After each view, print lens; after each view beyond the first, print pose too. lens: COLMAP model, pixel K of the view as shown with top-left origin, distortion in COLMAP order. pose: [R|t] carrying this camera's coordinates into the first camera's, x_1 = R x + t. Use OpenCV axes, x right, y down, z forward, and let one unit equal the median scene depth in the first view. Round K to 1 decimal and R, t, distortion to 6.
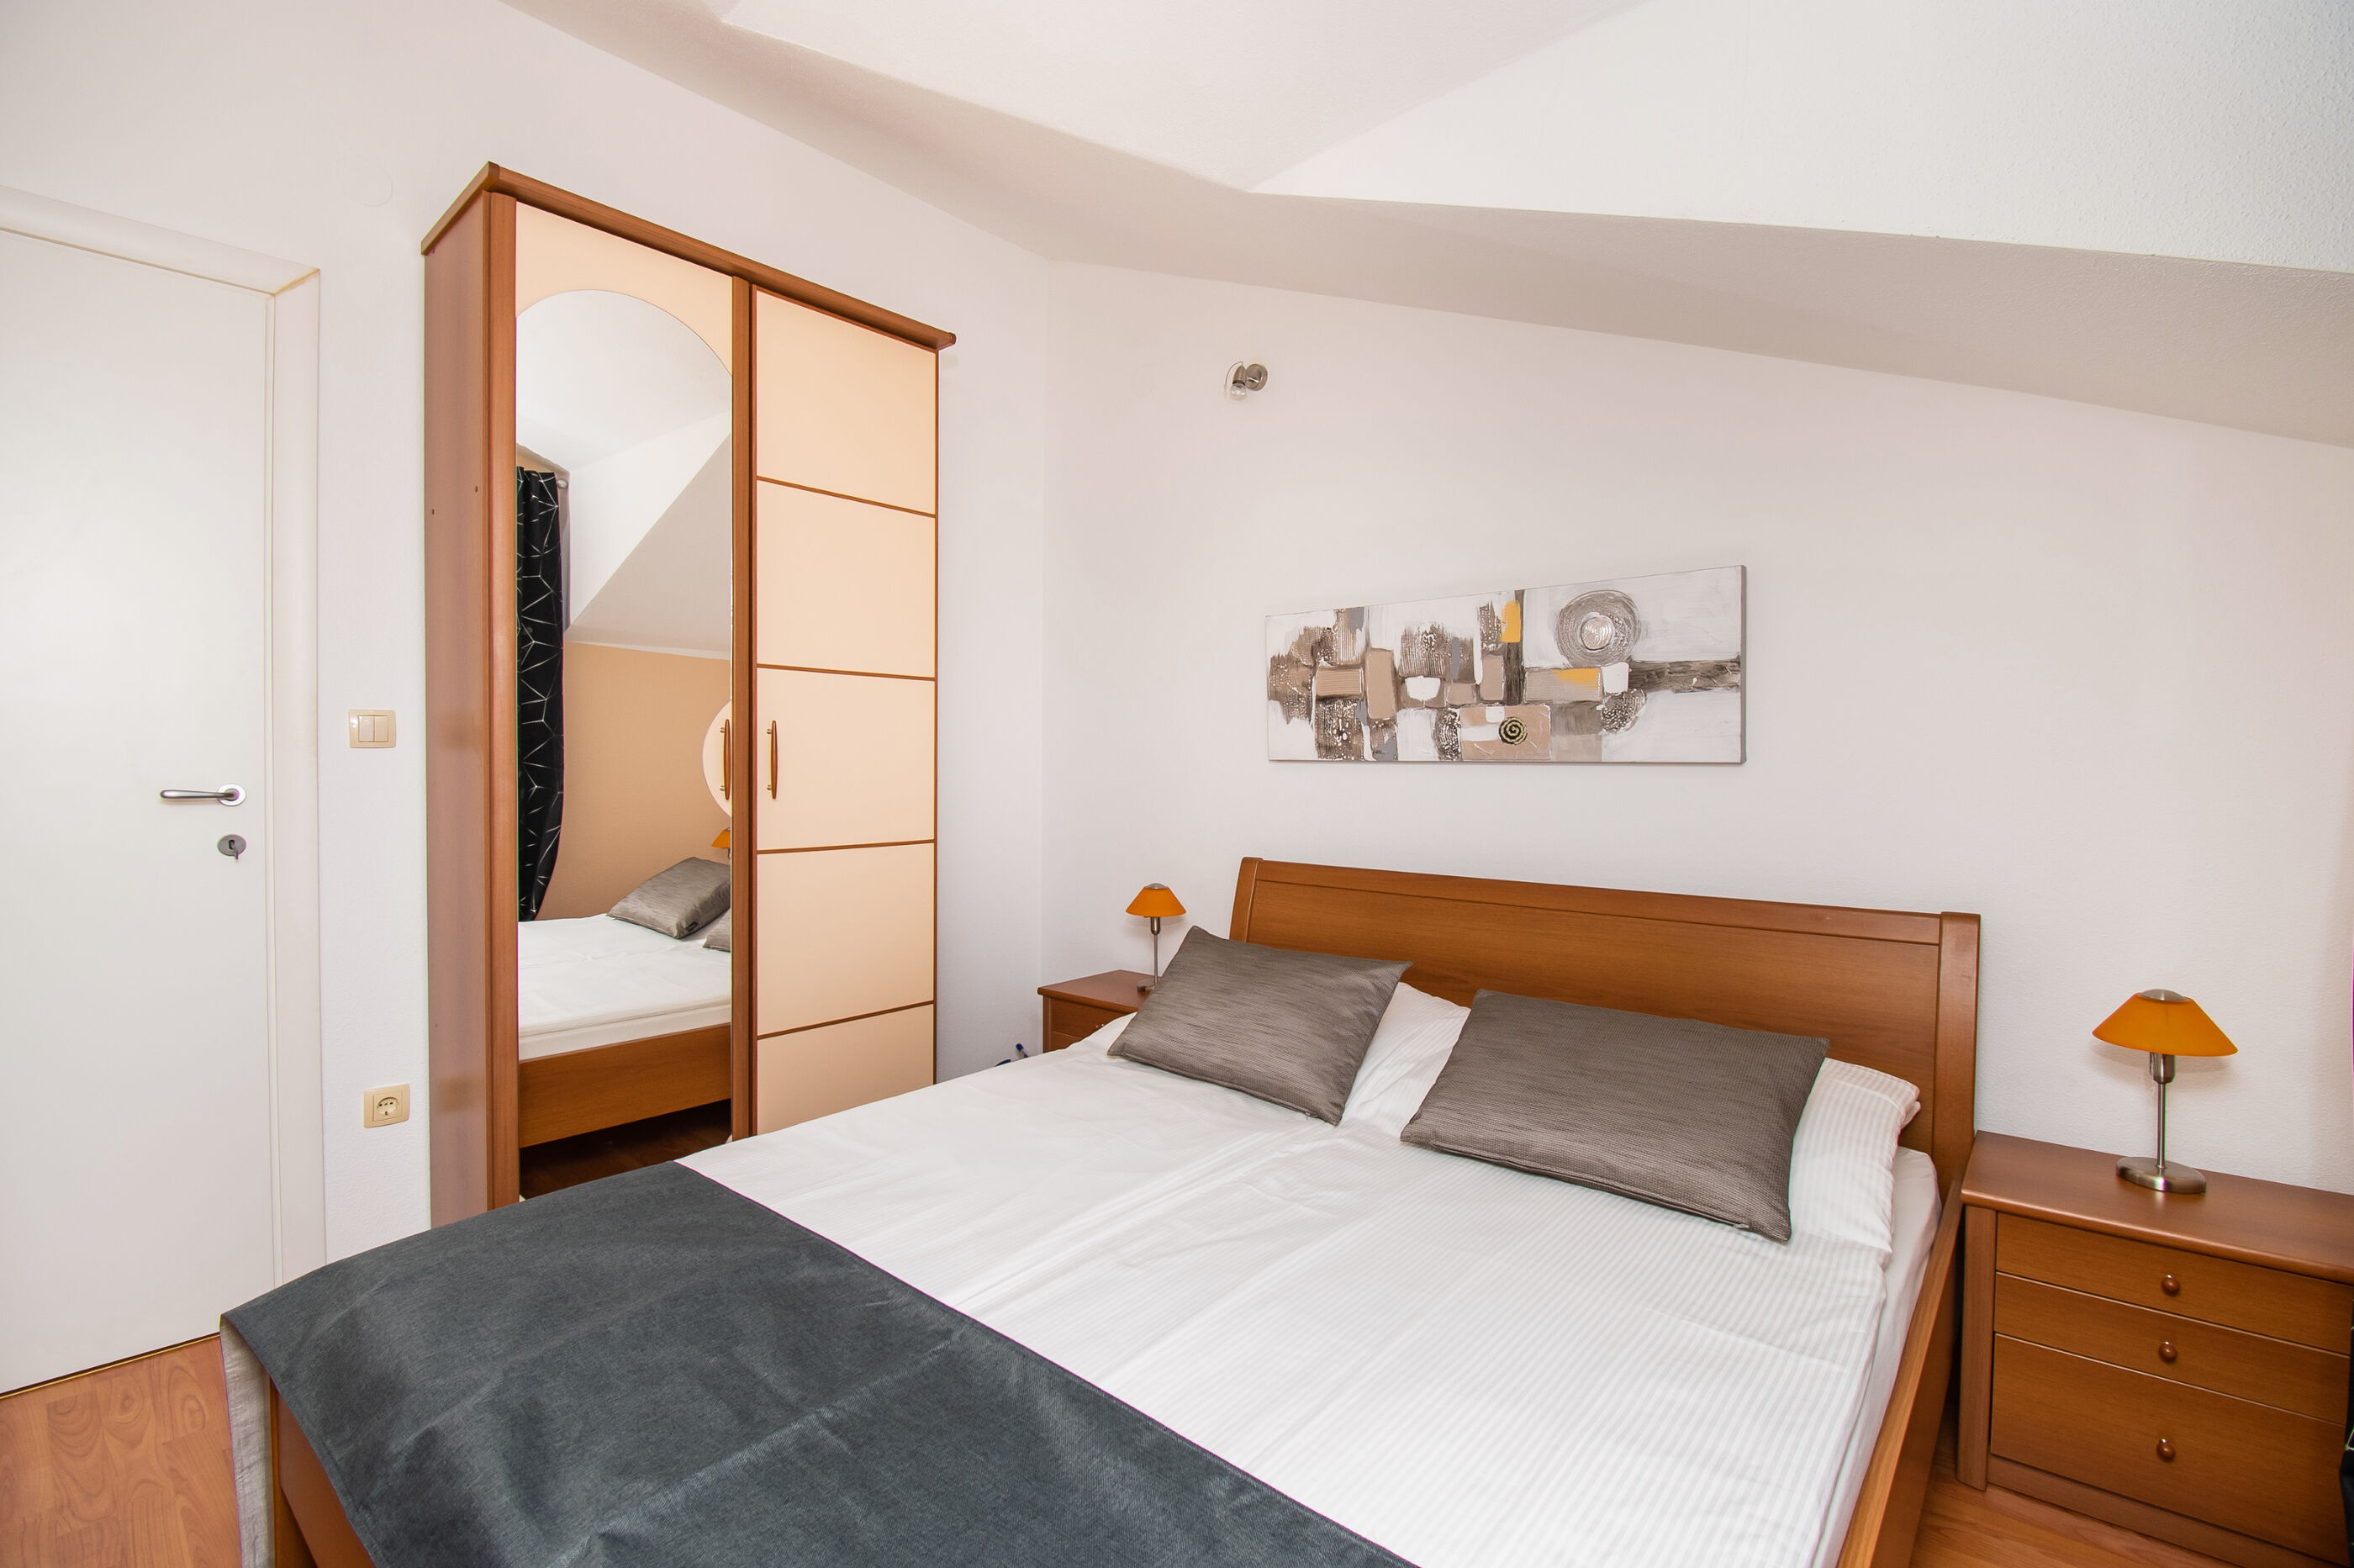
lens RADIAL K [[1045.9, 0, 1194.7], [0, 1045.9, 775.4], [0, 0, 1]] dist [0.005518, -0.012636]
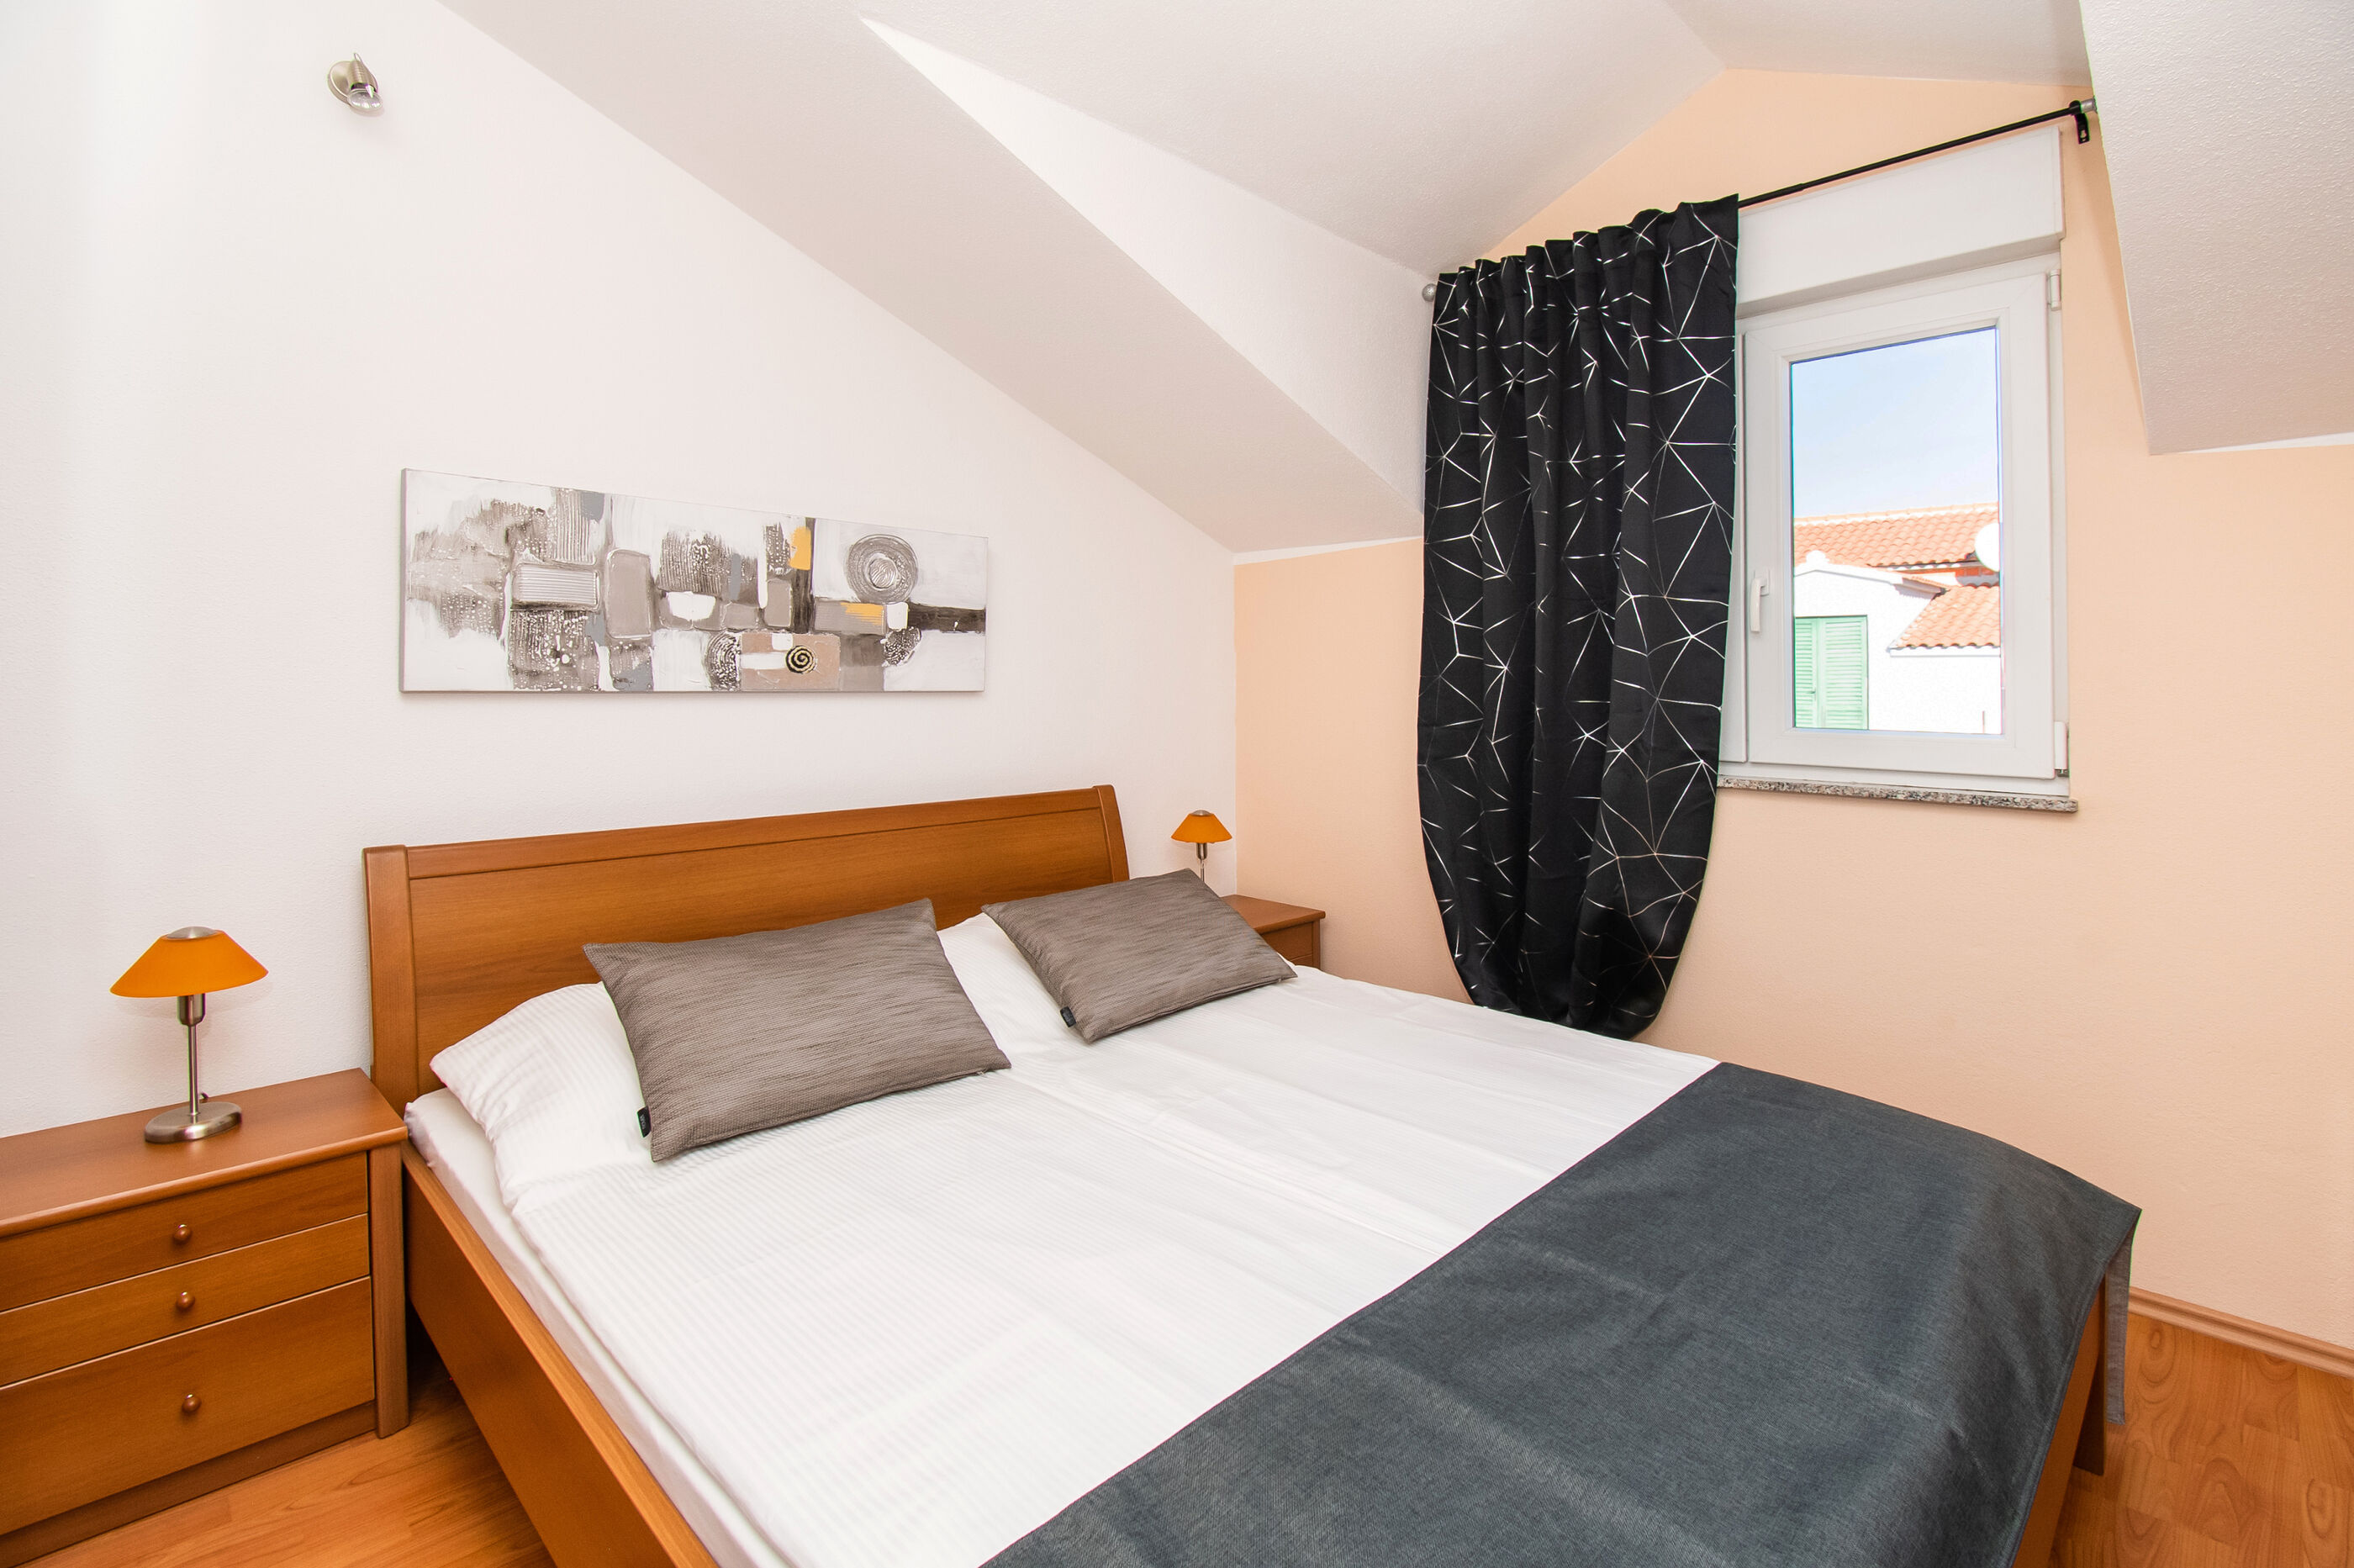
lens RADIAL K [[1009.5, 0, 1177.8], [0, 1009.5, 656.3], [0, 0, 1]] dist [0.001464, -0.000031]
pose [[0.110119, 0.023643, 0.993637, -0.570207], [0.011273, 0.999623, -0.025035, -0.017601], [-0.993854, 0.013958, 0.109811, 0.527997]]
